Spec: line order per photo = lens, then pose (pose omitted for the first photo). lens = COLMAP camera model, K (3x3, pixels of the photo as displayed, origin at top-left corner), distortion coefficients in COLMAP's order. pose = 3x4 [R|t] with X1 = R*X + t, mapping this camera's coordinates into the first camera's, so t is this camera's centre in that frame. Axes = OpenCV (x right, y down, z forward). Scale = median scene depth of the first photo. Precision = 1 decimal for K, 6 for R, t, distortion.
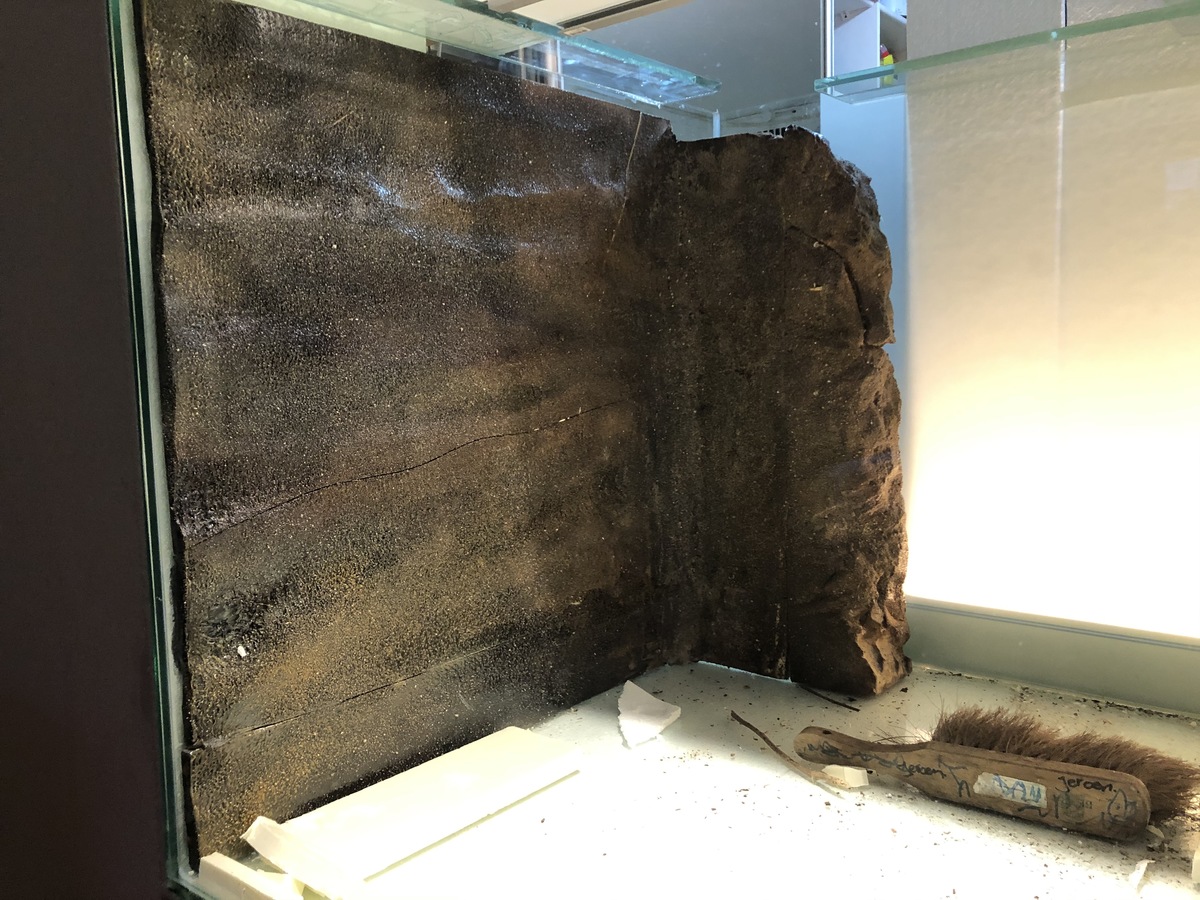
lens RADIAL K [[980.7, 0, 590.9], [0, 980.7, 441.4], [0, 0, 1]] dist [0.021896, -0.024336]
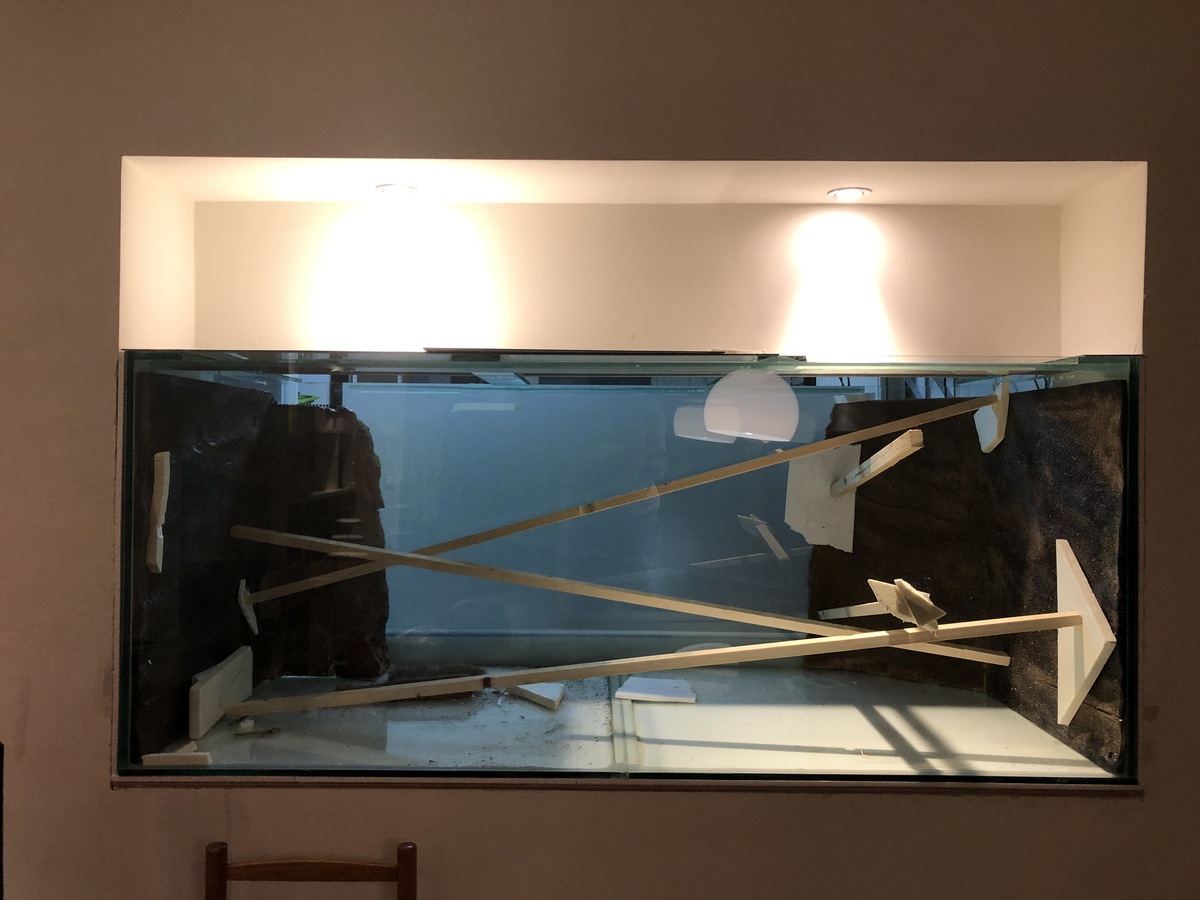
lens RADIAL K [[980.7, 0, 588.2], [0, 980.7, 441.3], [0, 0, 1]] dist [0.021896, -0.024336]
pose [[0.778601, 0.039079, 0.626301, -0.696047], [0.030694, 0.994493, -0.100211, -0.017472], [-0.626768, 0.097248, 0.773114, -0.953439]]
